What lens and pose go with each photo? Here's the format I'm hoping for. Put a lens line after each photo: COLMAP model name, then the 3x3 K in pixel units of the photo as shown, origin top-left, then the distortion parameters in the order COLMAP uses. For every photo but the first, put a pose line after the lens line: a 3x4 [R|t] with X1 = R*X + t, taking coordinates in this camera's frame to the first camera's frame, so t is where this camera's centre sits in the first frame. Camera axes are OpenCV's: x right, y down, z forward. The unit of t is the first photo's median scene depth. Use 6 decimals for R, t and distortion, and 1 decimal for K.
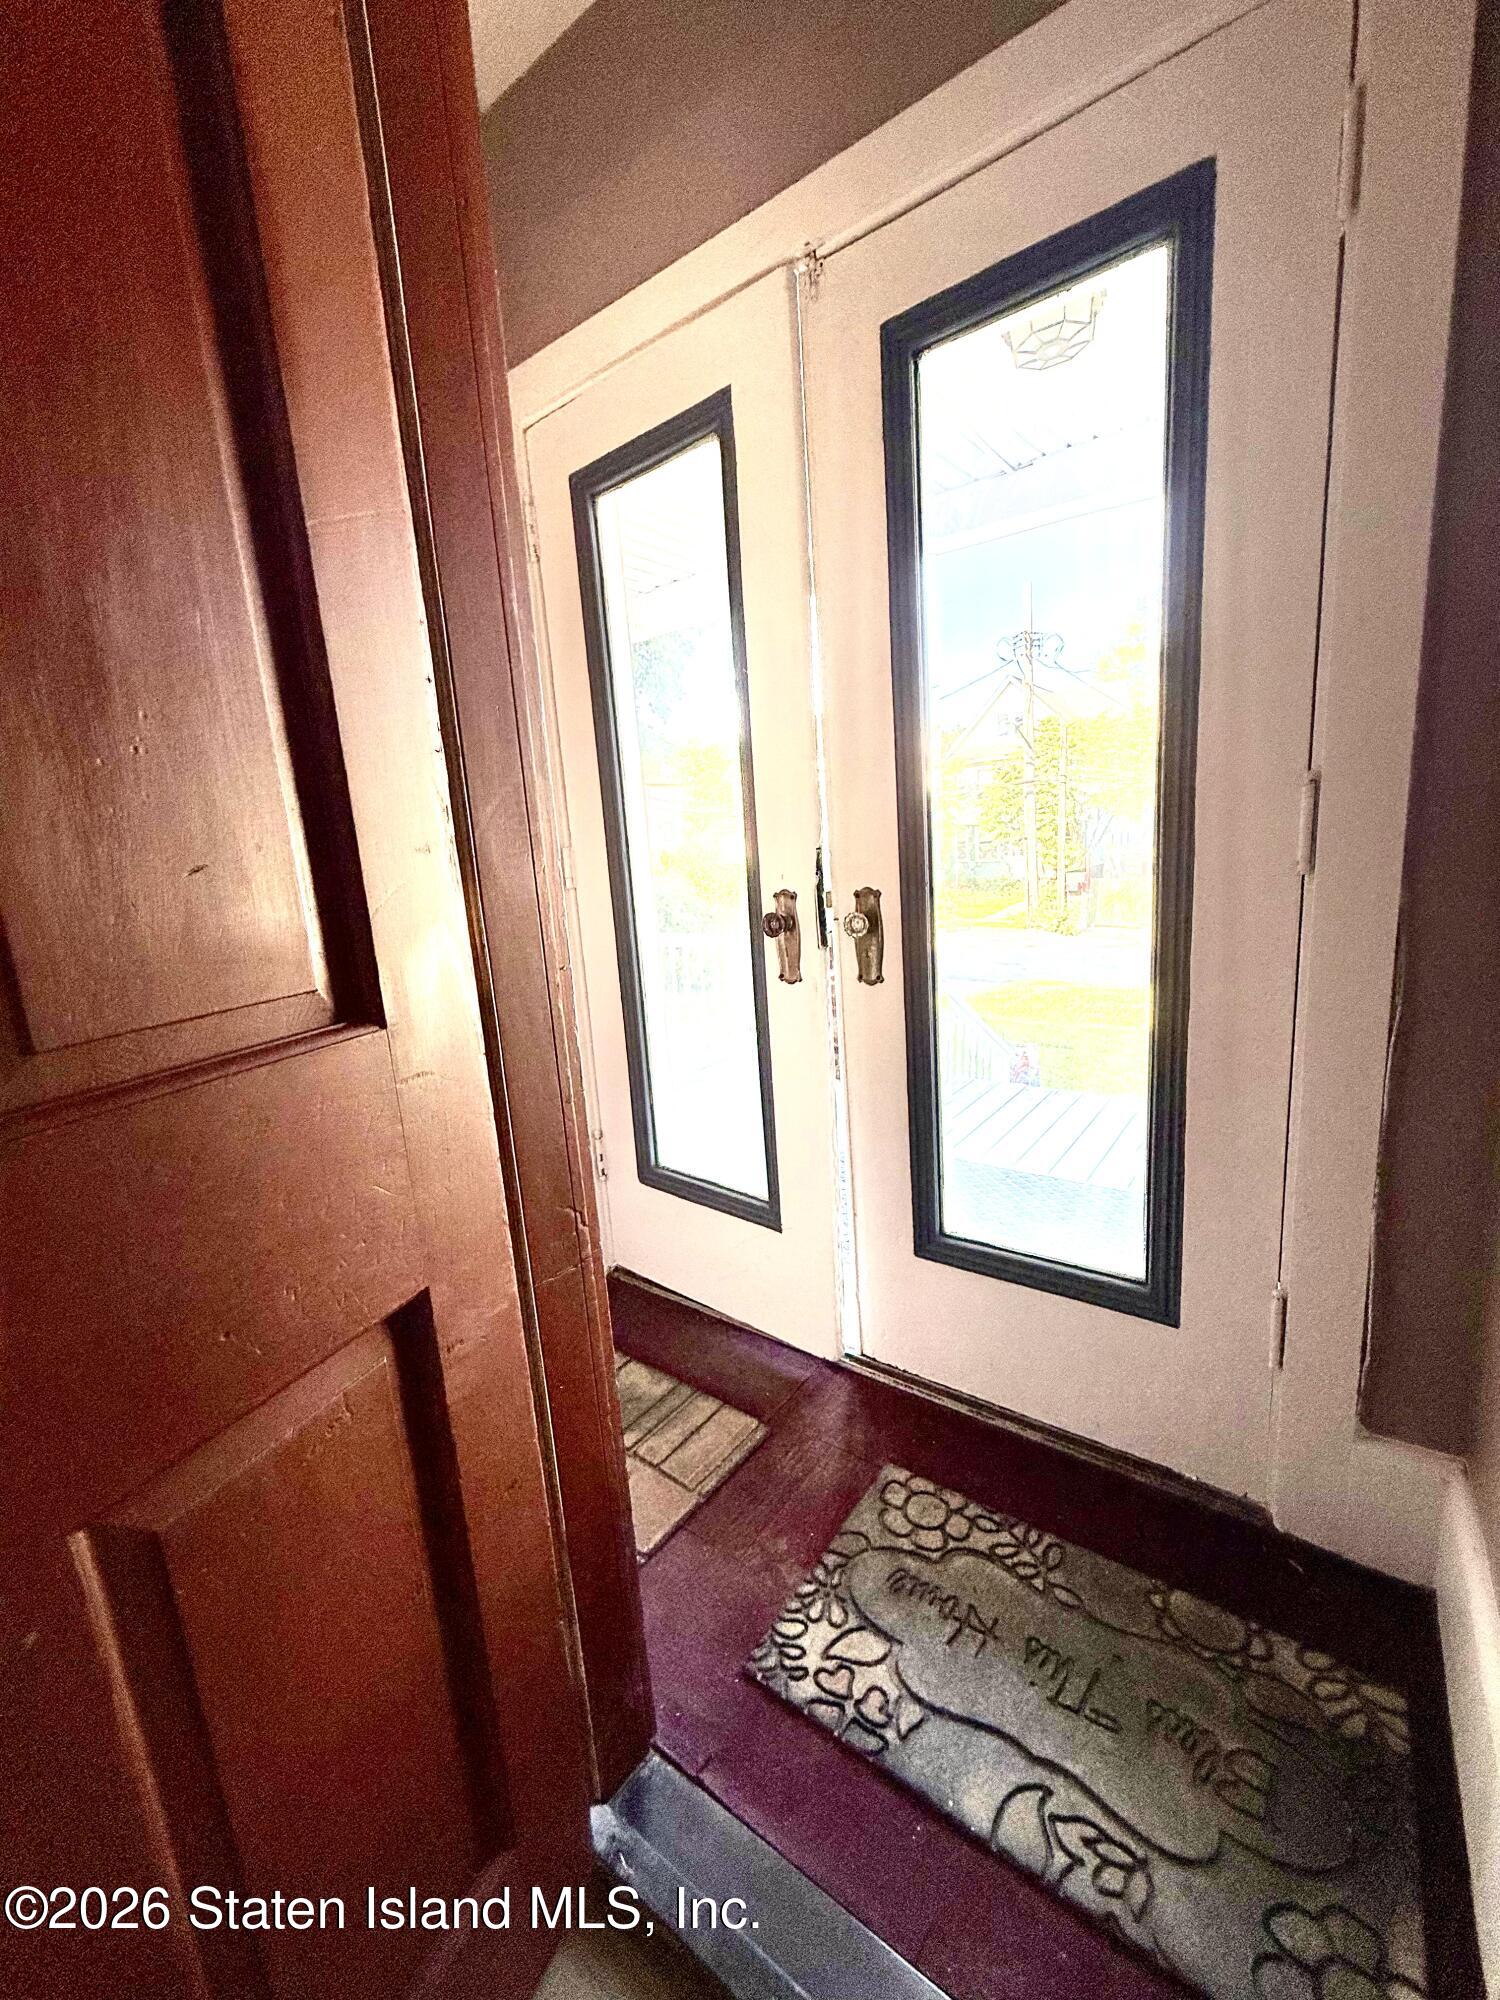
lens RADIAL K [[795.8, 0, 749.9], [0, 795.8, 997.7], [0, 0, 1]] dist [0.000691, 0.000082]
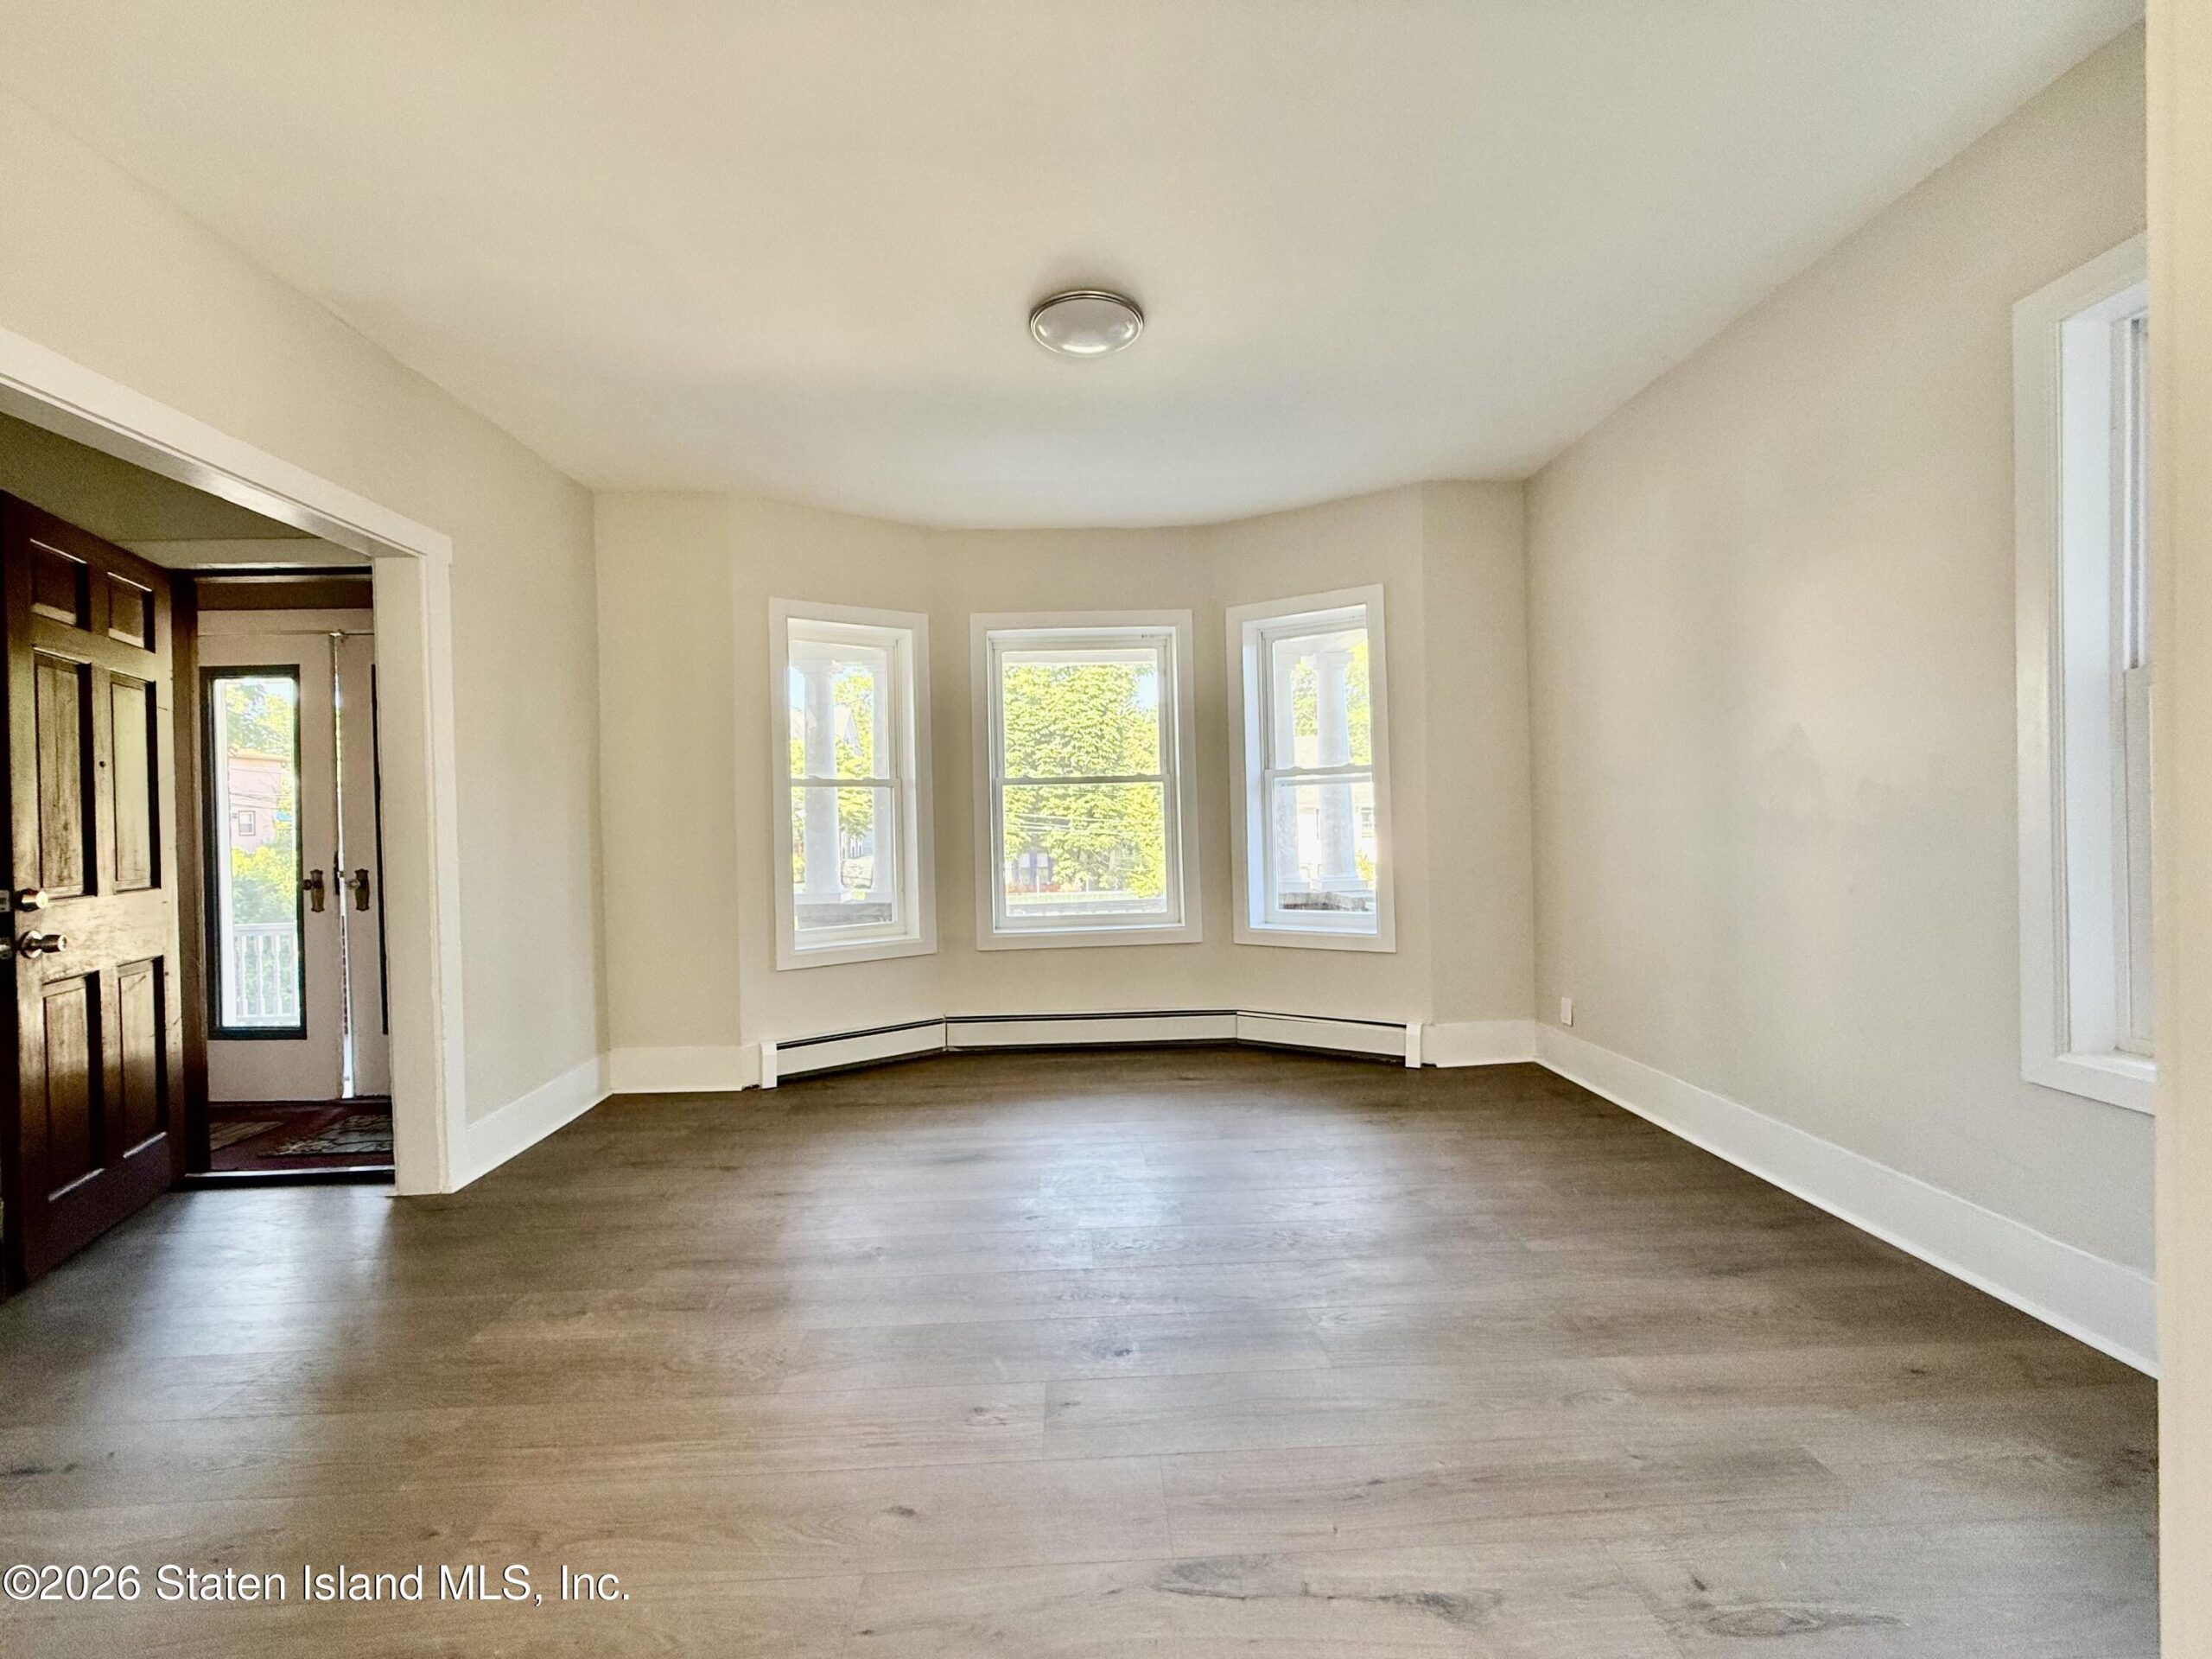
lens RADIAL K [[880.2, 0, 1101.0], [0, 880.2, 831.4], [0, 0, 1]] dist [0.000691, 0.000082]
pose [[0.785022, 0.046314, 0.617734, 0.242642], [0.084923, 0.979740, -0.181376, 0.399822], [-0.613619, 0.194844, 0.765185, -2.294870]]
